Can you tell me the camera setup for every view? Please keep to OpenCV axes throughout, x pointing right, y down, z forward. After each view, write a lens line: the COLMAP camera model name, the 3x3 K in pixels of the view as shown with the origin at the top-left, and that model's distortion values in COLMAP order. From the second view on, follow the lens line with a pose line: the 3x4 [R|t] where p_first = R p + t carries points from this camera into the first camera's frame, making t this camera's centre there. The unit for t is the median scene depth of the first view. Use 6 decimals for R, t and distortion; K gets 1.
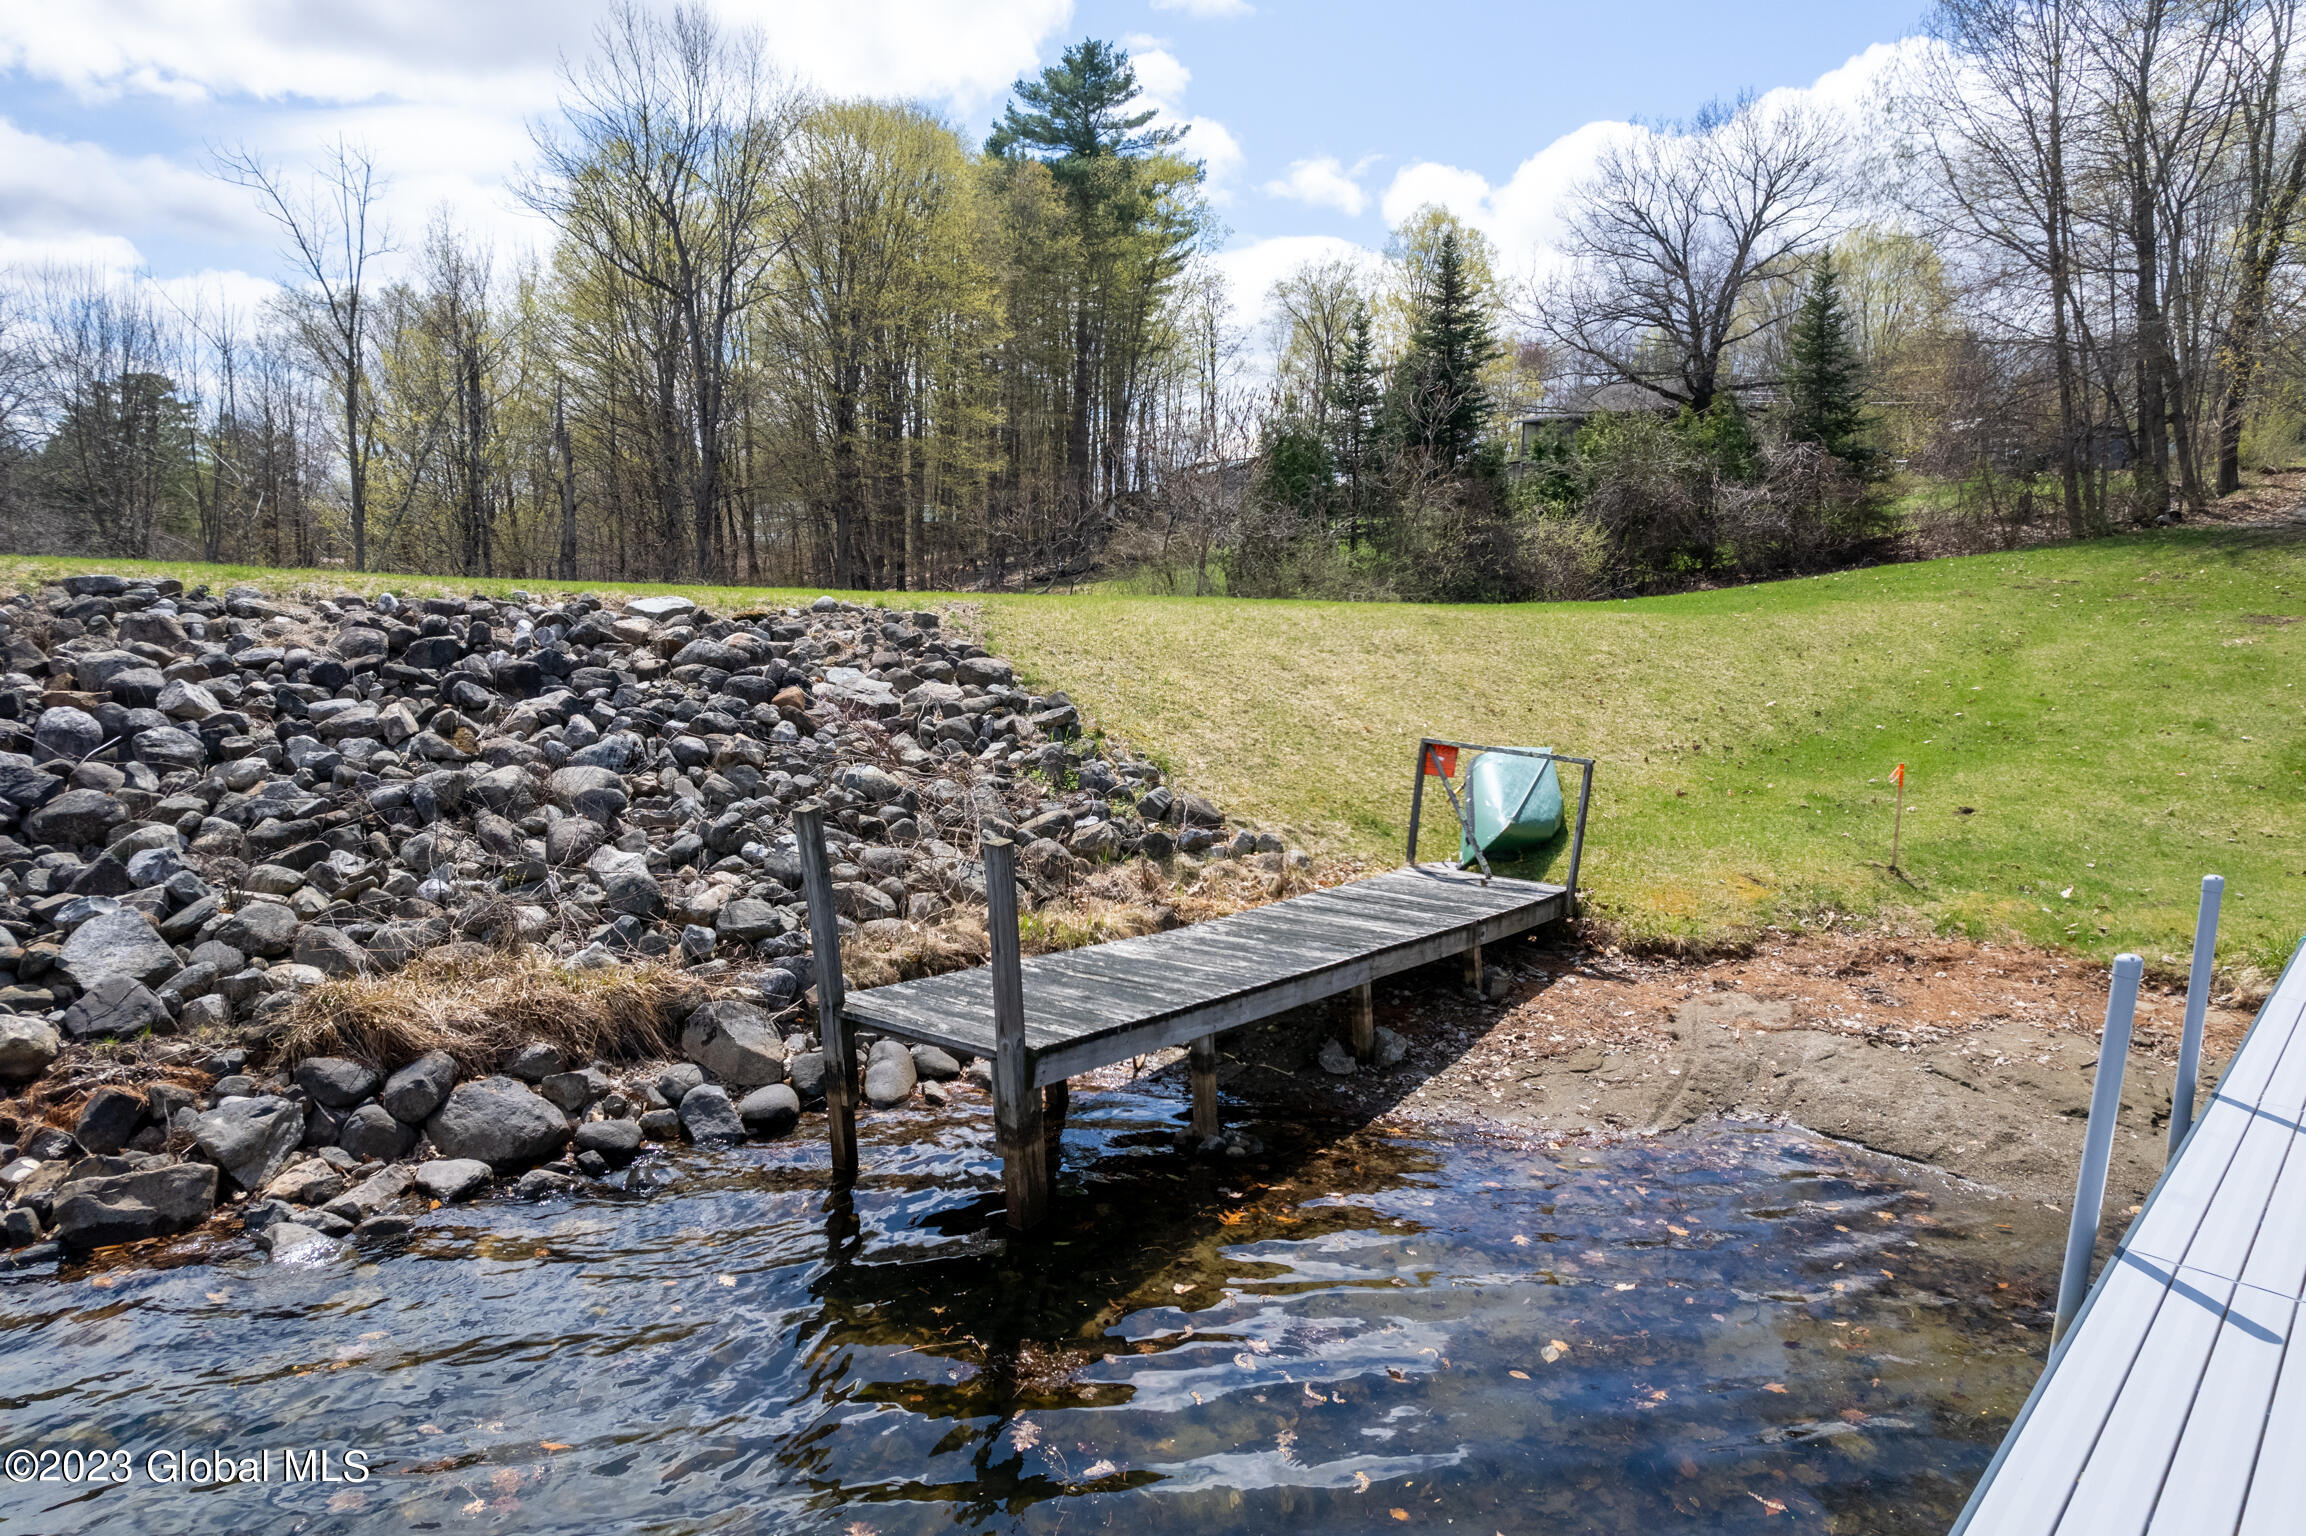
lens RADIAL K [[1519.1, 0, 1143.2], [0, 1519.1, 766.6], [0, 0, 1]] dist [-0.074205, 0.074201]
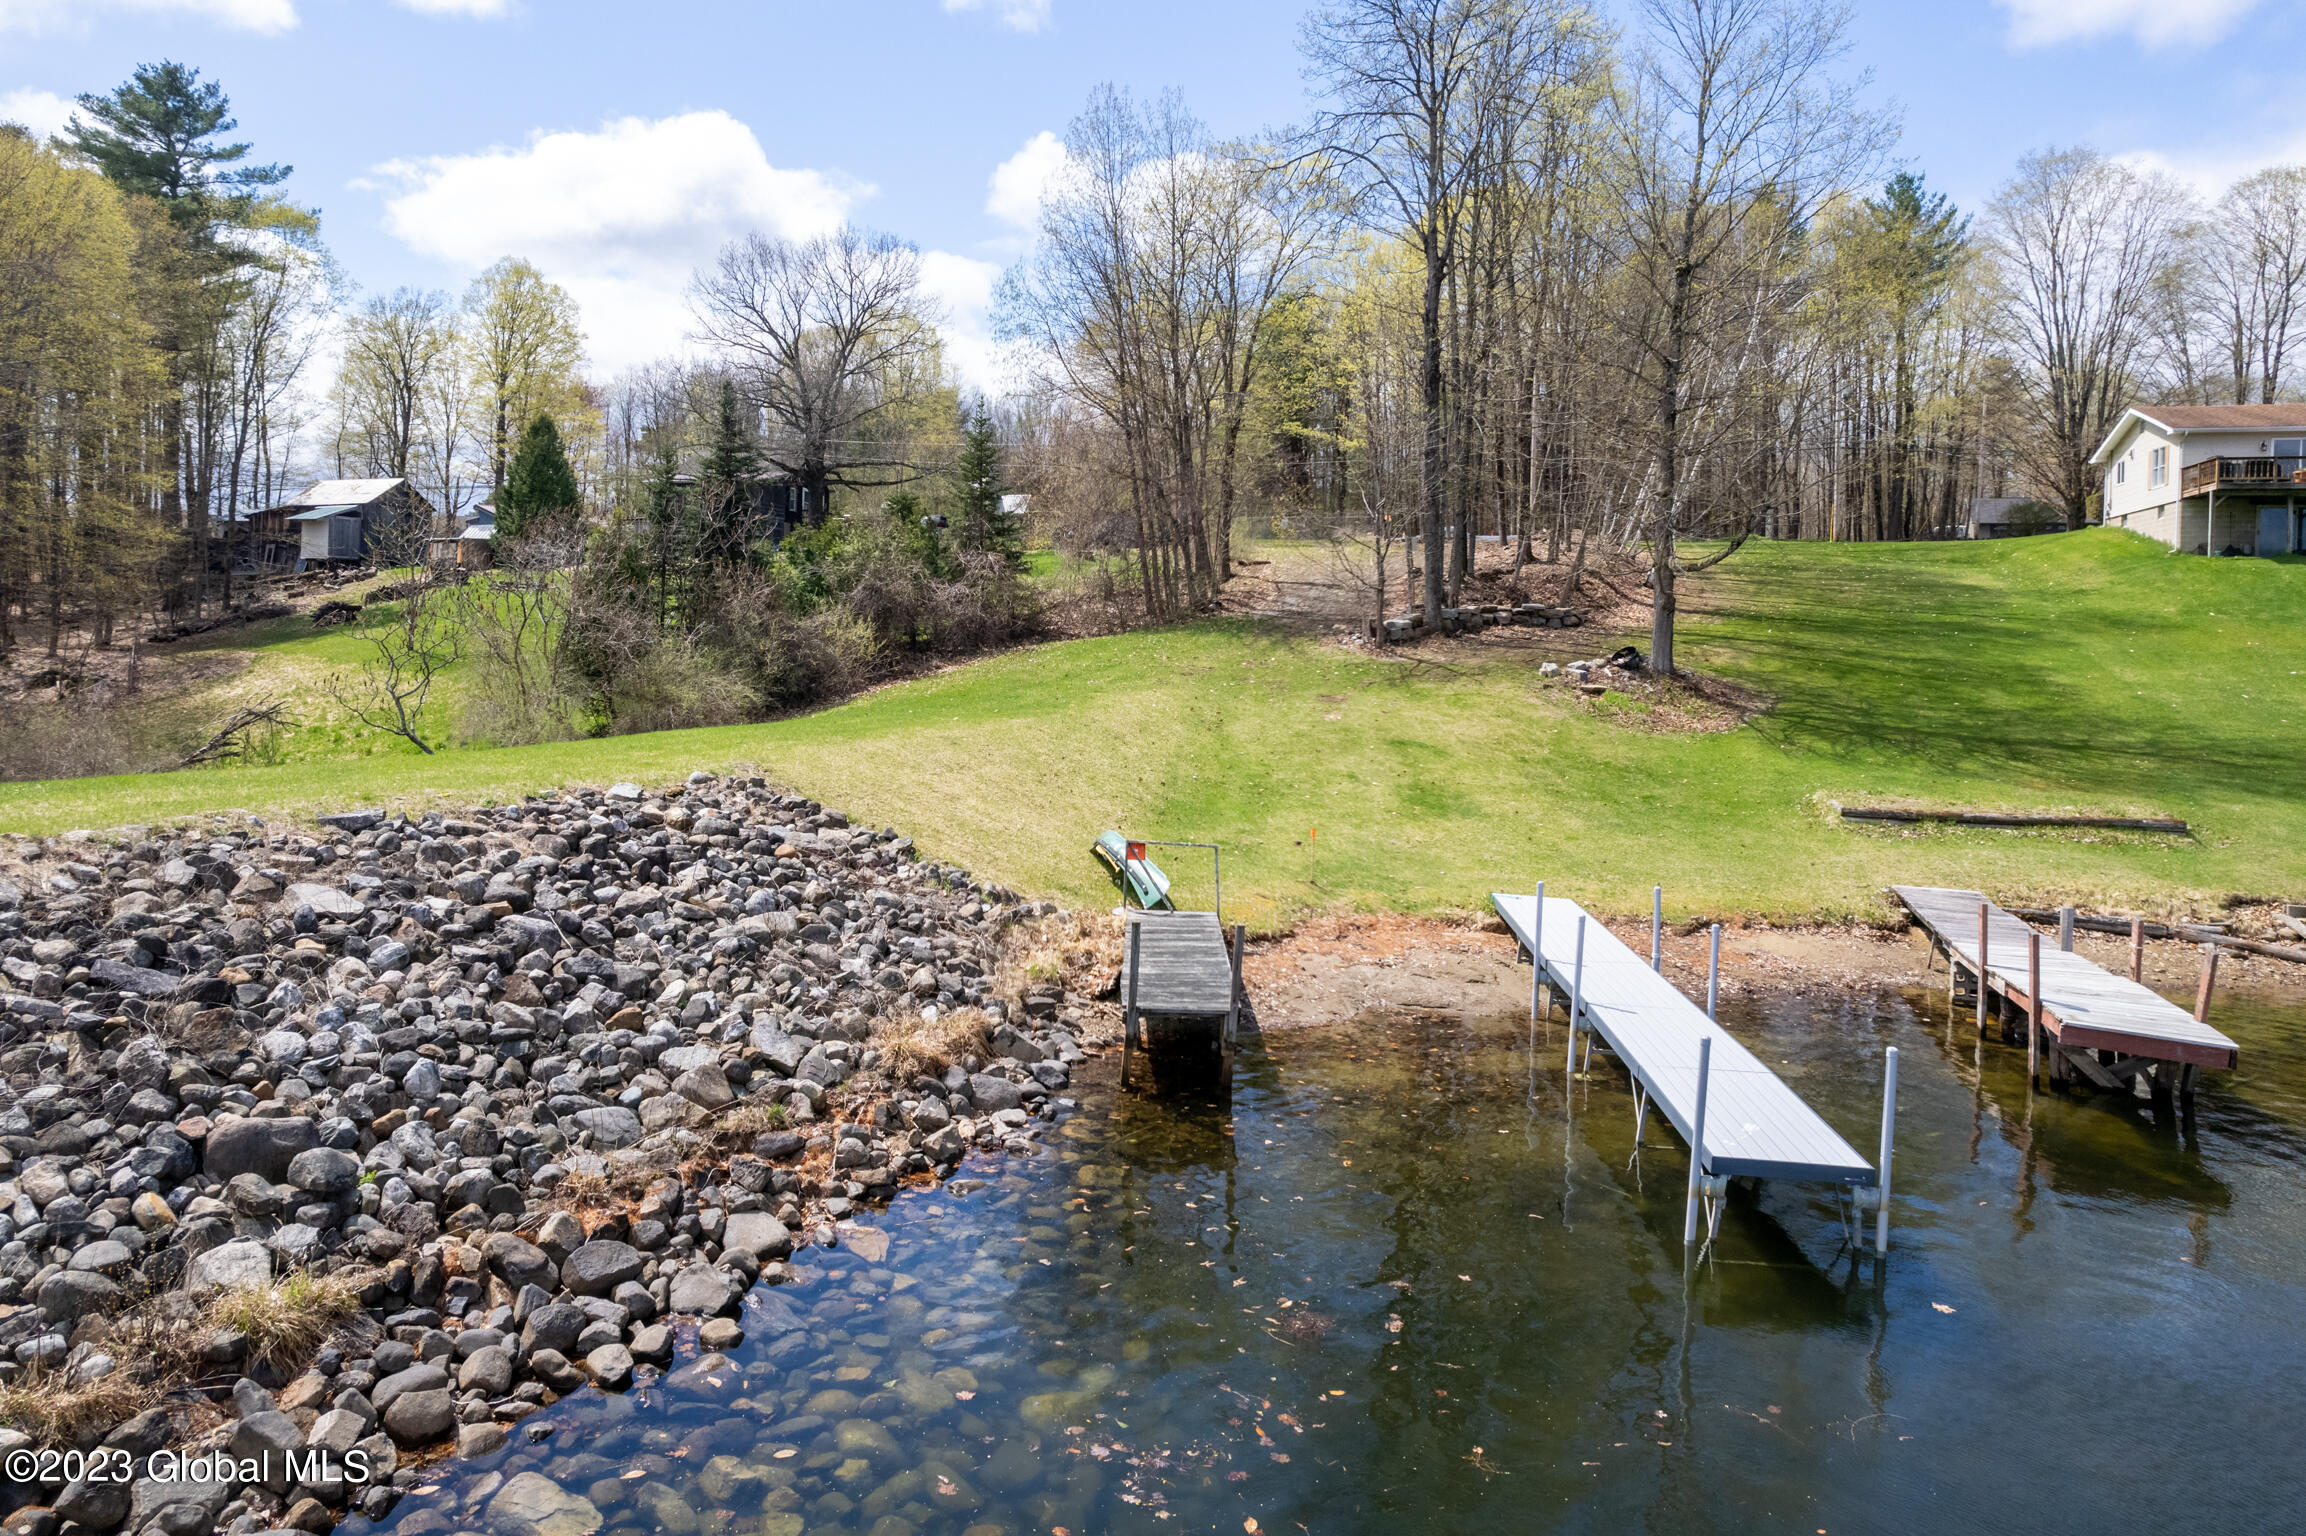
lens RADIAL K [[1532.2, 0, 1061.1], [0, 1532.2, 720.6], [0, 0, 1]] dist [-0.086673, 0.073135]
pose [[0.828416, -0.051994, 0.557696, -0.210160], [0.073059, 0.997206, -0.015553, -0.032551], [-0.555329, 0.053629, 0.829900, -0.115155]]
